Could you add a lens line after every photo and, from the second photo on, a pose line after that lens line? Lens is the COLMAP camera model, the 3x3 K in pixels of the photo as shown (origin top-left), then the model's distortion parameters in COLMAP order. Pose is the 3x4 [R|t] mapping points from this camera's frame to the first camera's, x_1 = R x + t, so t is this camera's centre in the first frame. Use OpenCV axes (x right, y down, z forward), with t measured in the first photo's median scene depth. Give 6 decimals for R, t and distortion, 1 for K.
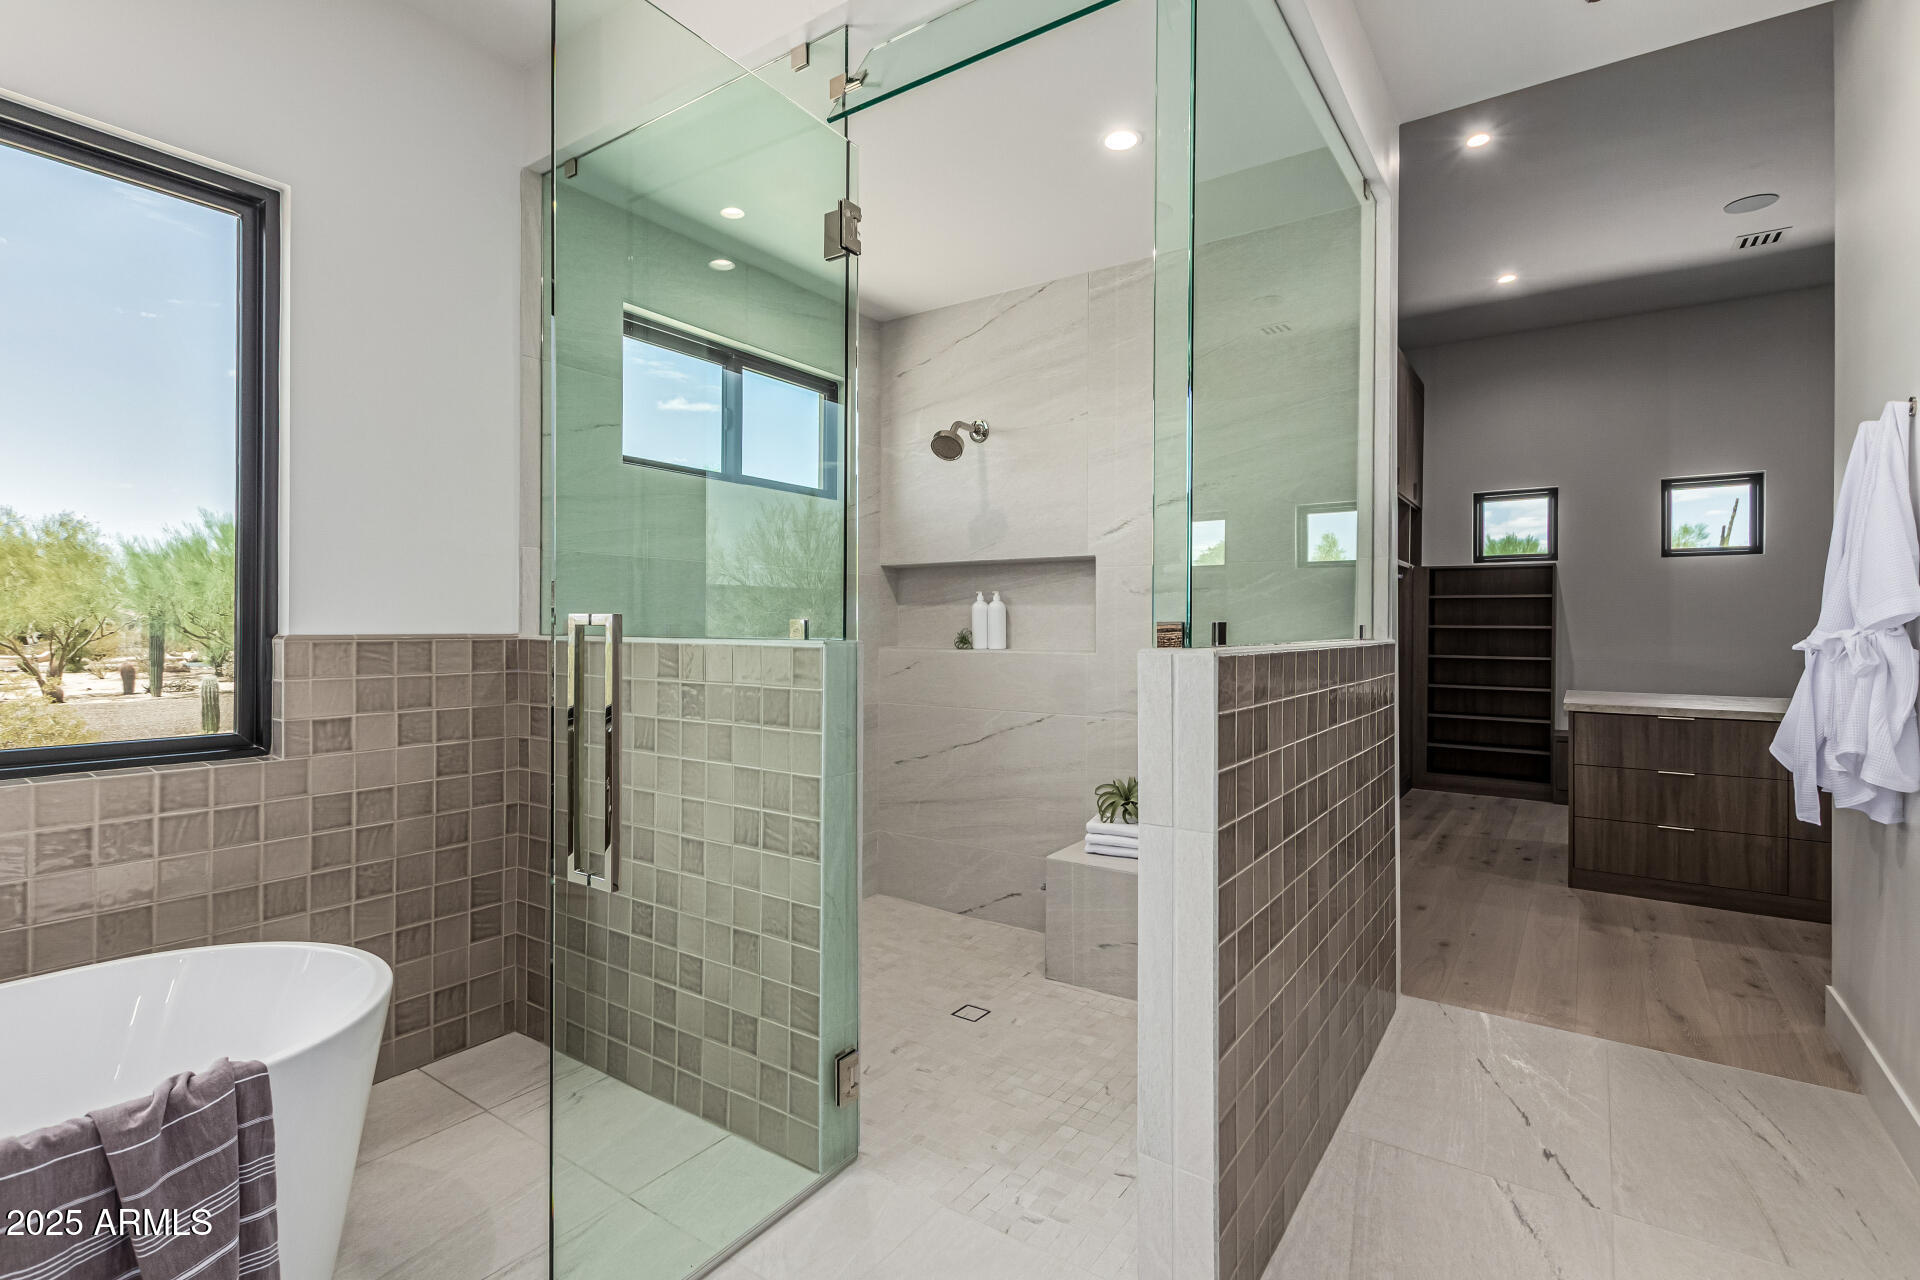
lens RADIAL K [[905.9, 0, 959.5], [0, 905.9, 631.0], [0, 0, 1]] dist [0.000945, -0.000391]
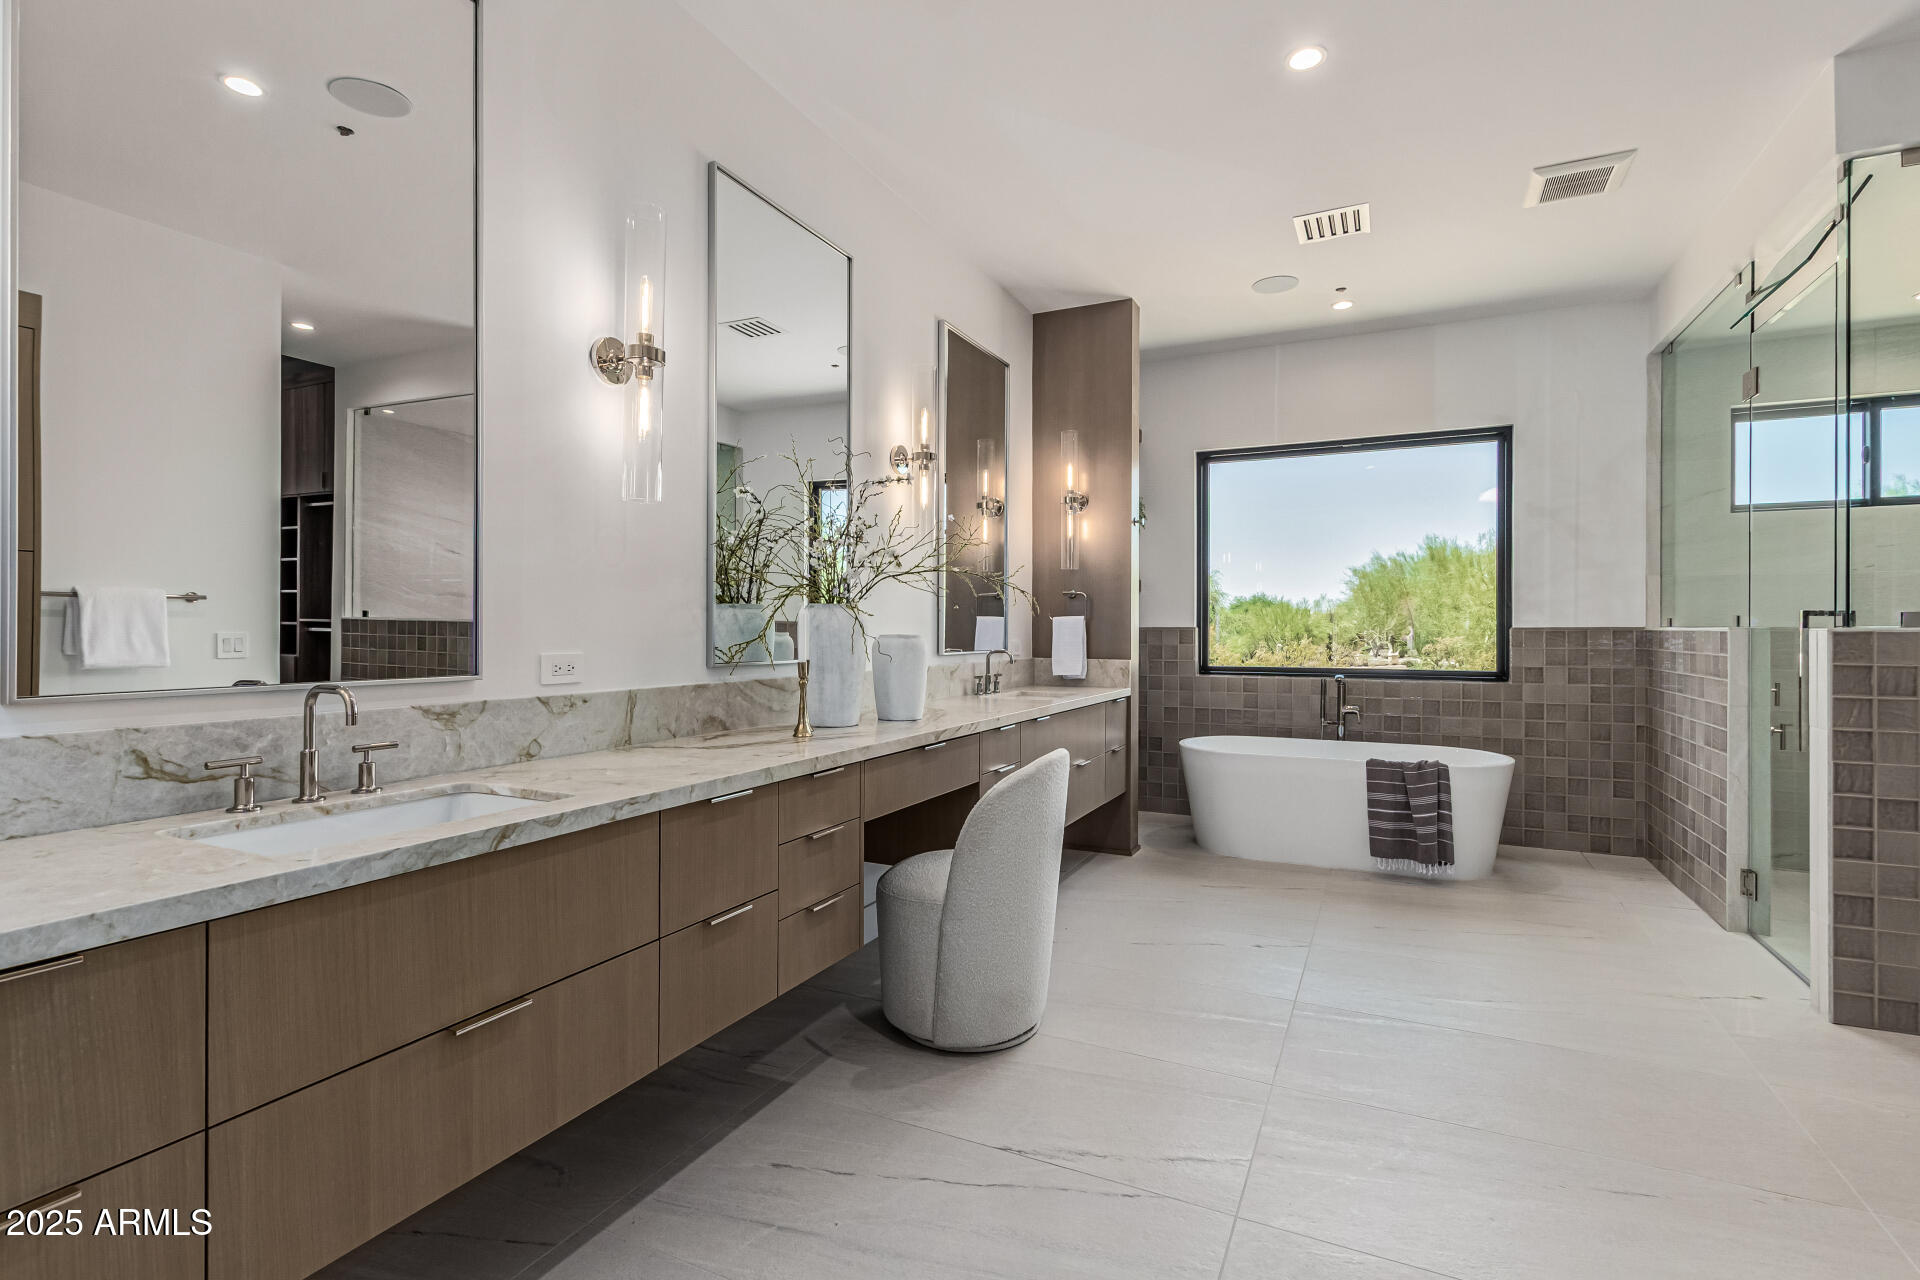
lens RADIAL K [[919.1, 0, 967.9], [0, 919.1, 635.1], [0, 0, 1]] dist [0.004474, 0.000016]
pose [[0.173896, -0.004898, -0.984752, 1.144486], [-0.001155, 0.999986, -0.005178, 0.033568], [0.984763, 0.002038, 0.173888, -0.643607]]
